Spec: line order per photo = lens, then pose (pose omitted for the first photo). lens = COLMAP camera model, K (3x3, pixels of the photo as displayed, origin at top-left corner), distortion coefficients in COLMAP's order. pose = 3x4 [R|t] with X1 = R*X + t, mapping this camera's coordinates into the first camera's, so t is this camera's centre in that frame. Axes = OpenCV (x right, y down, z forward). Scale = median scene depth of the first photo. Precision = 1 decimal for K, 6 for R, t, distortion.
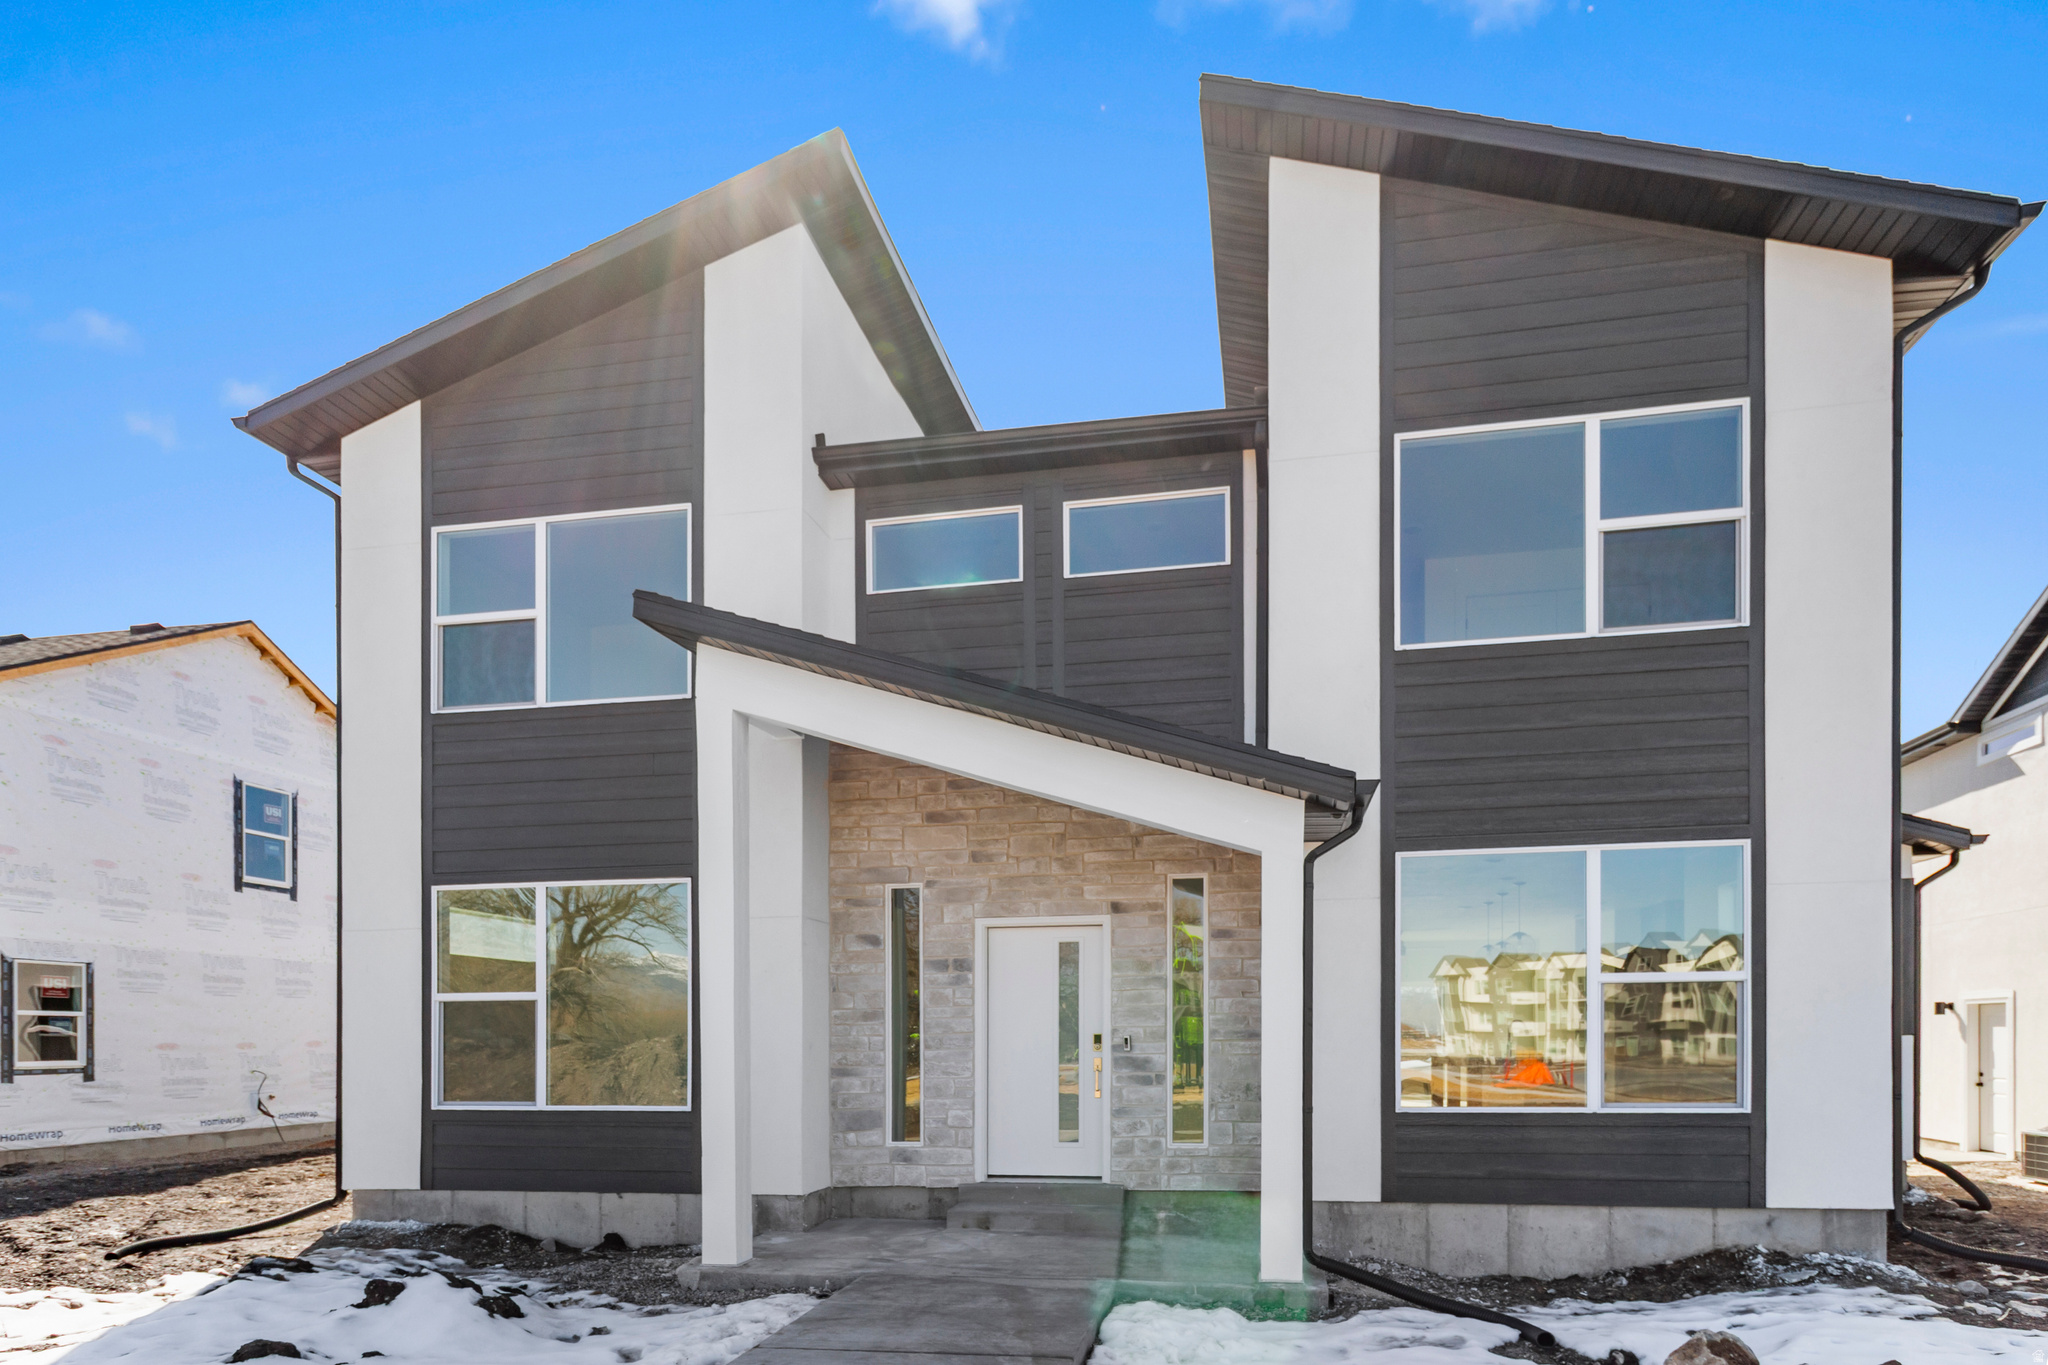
lens RADIAL K [[1241.0, 0, 1025.1], [0, 1241.0, 810.0], [0, 0, 1]] dist [0.000682, -0.000231]
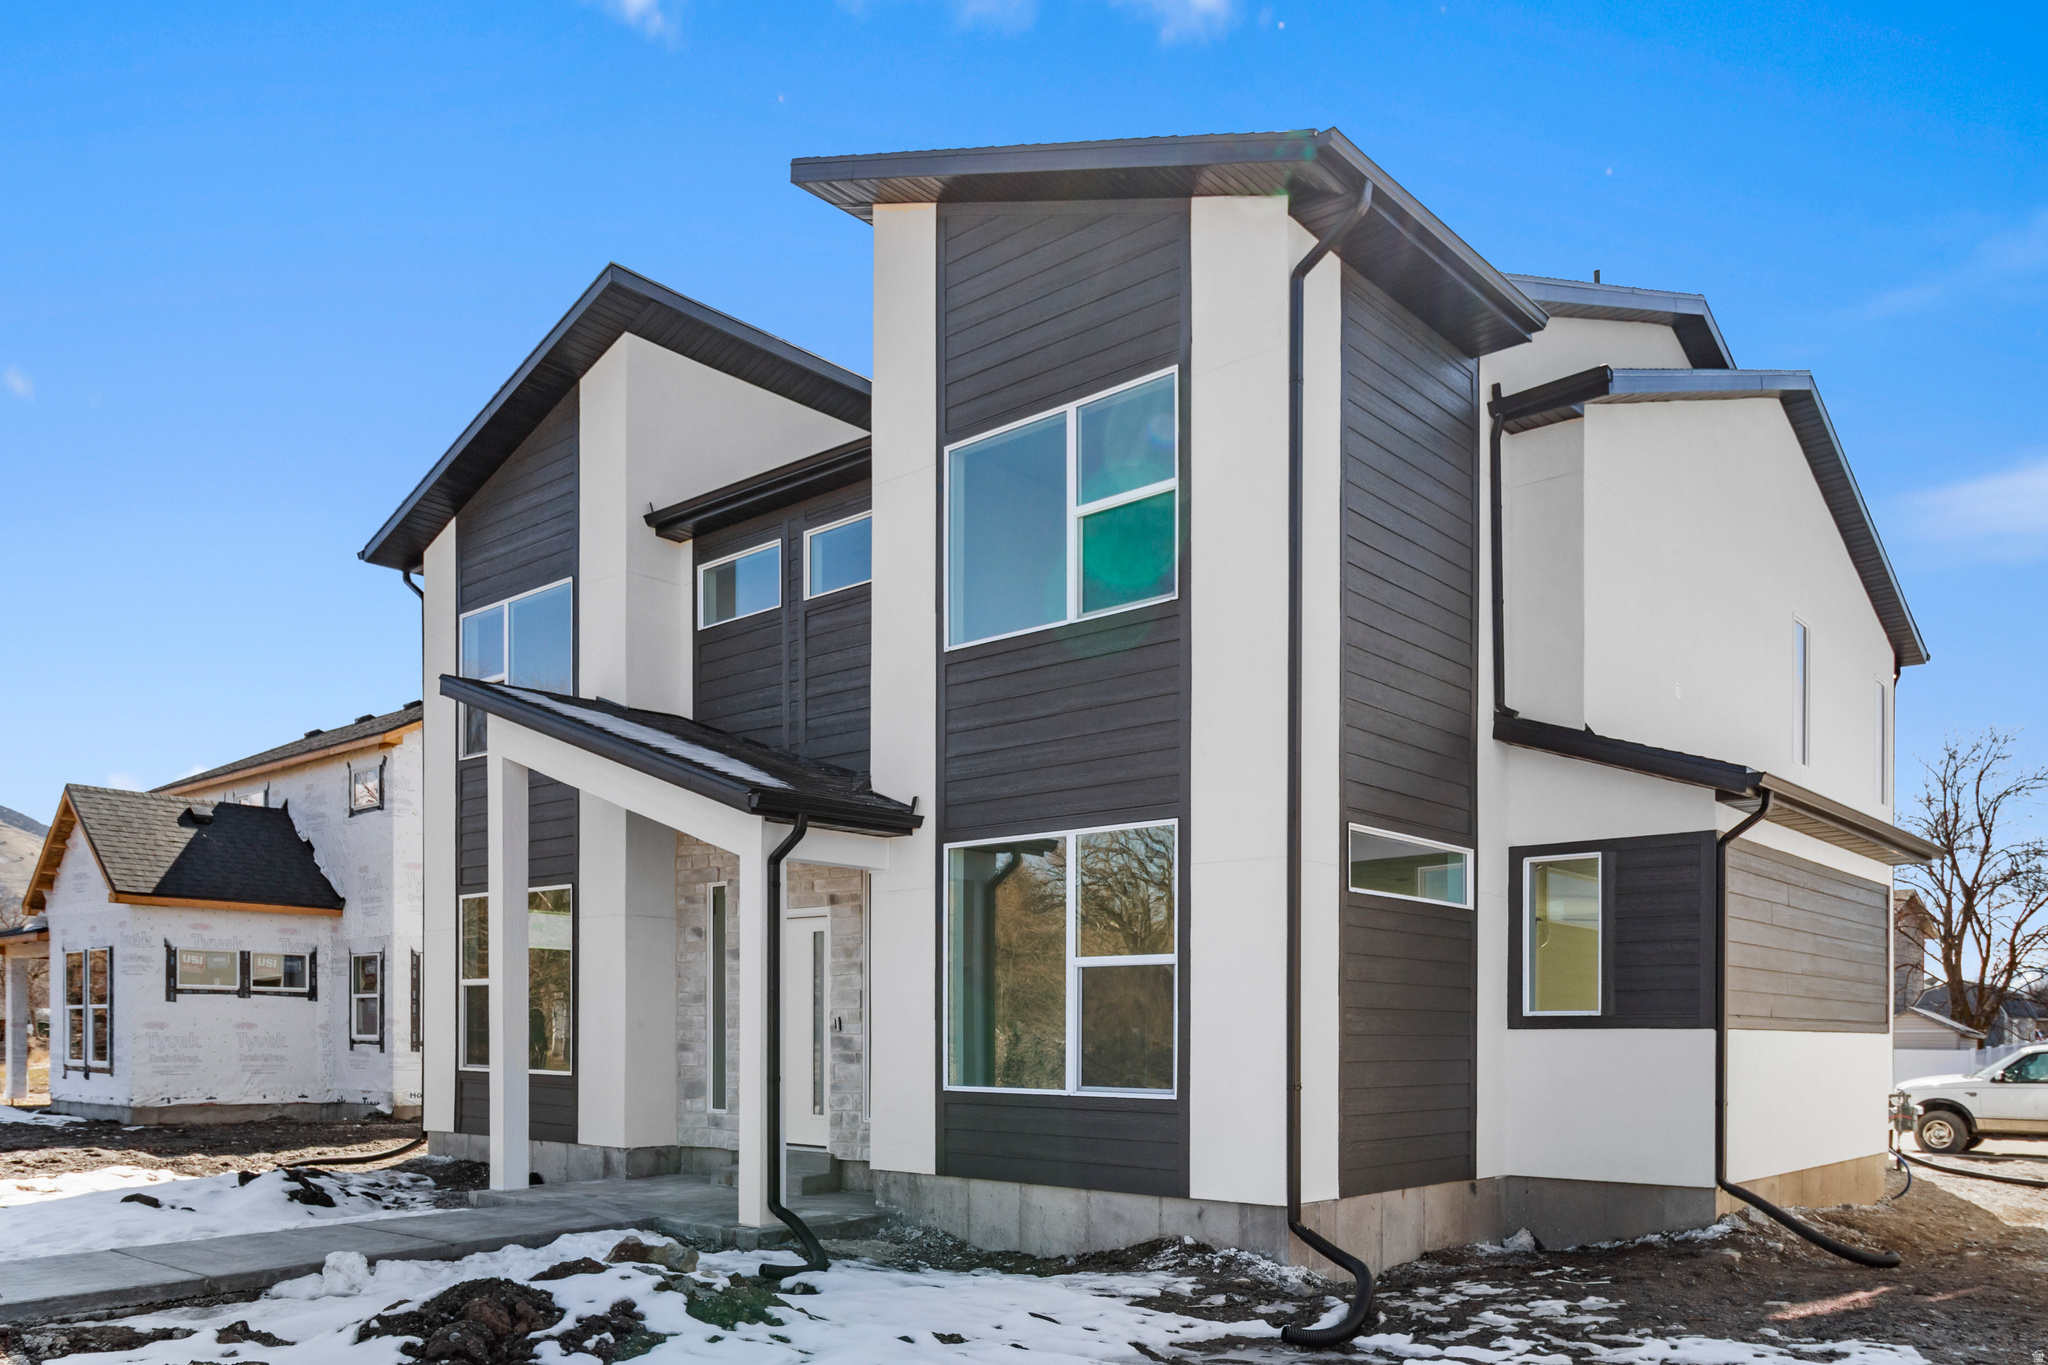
lens RADIAL K [[1537.8, 0, 1024.0], [0, 1537.8, 682.5], [0, 0, 1]] dist [-0.010881, -0.001951]
pose [[0.862106, -0.100822, -0.496596, 0.925144], [0.082420, 0.994856, -0.058897, -0.018337], [0.499980, 0.009846, 0.865981, -0.094256]]
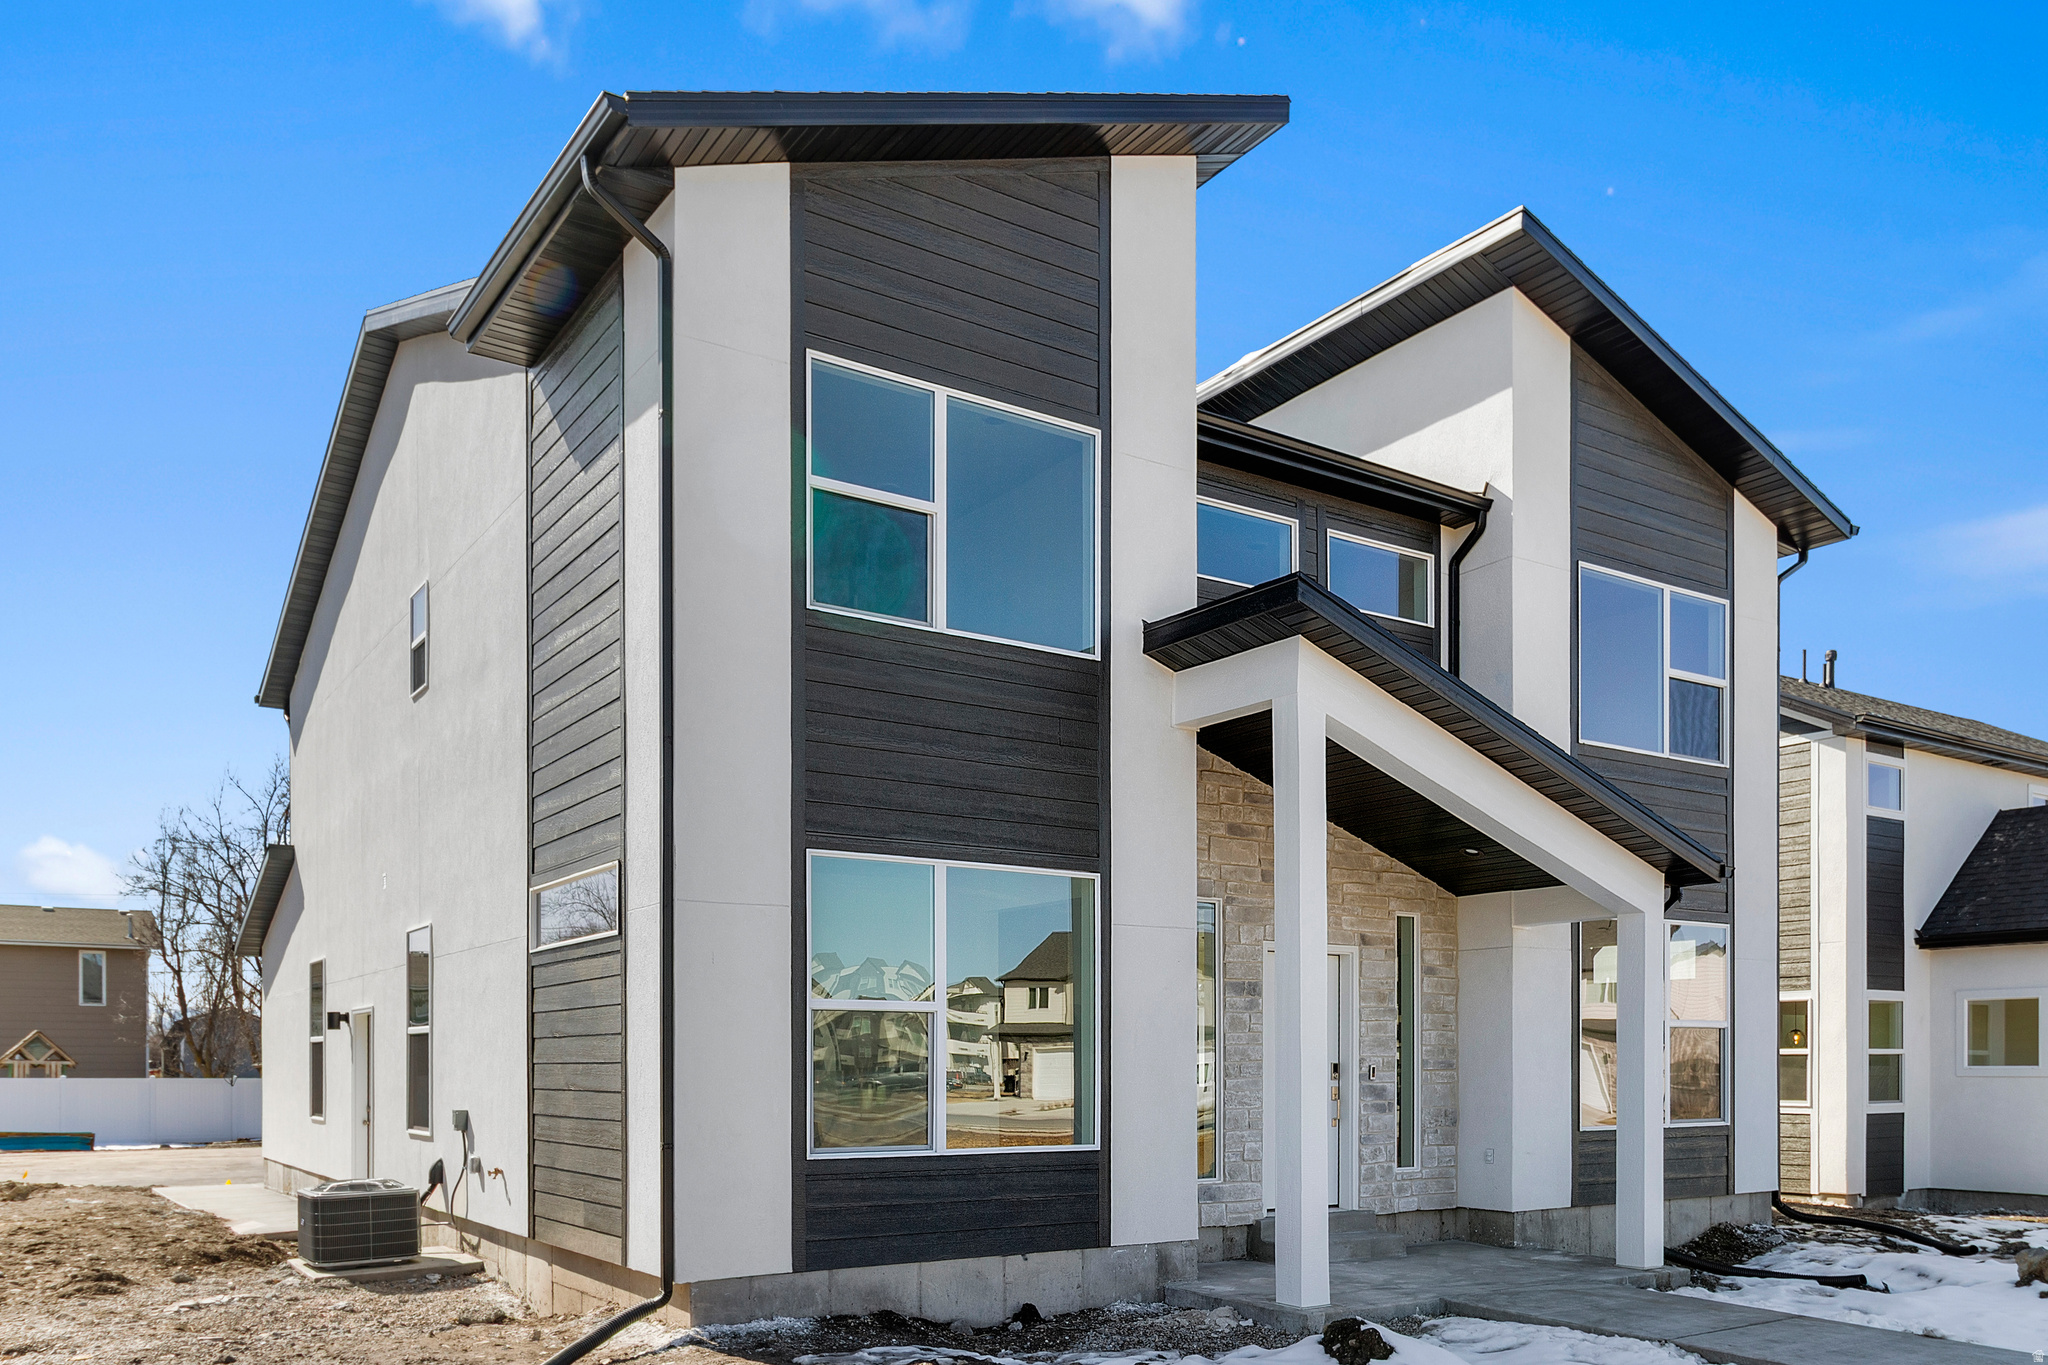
lens RADIAL K [[1654.1, 0, 1022.3], [0, 1654.1, 717.1], [0, 0, 1]] dist [-0.001286, 0.002640]
pose [[0.689400, 0.158123, 0.706912, -1.134723], [-0.130188, 0.987040, -0.093819, 0.063028], [-0.712586, -0.027353, 0.701051, 0.249866]]
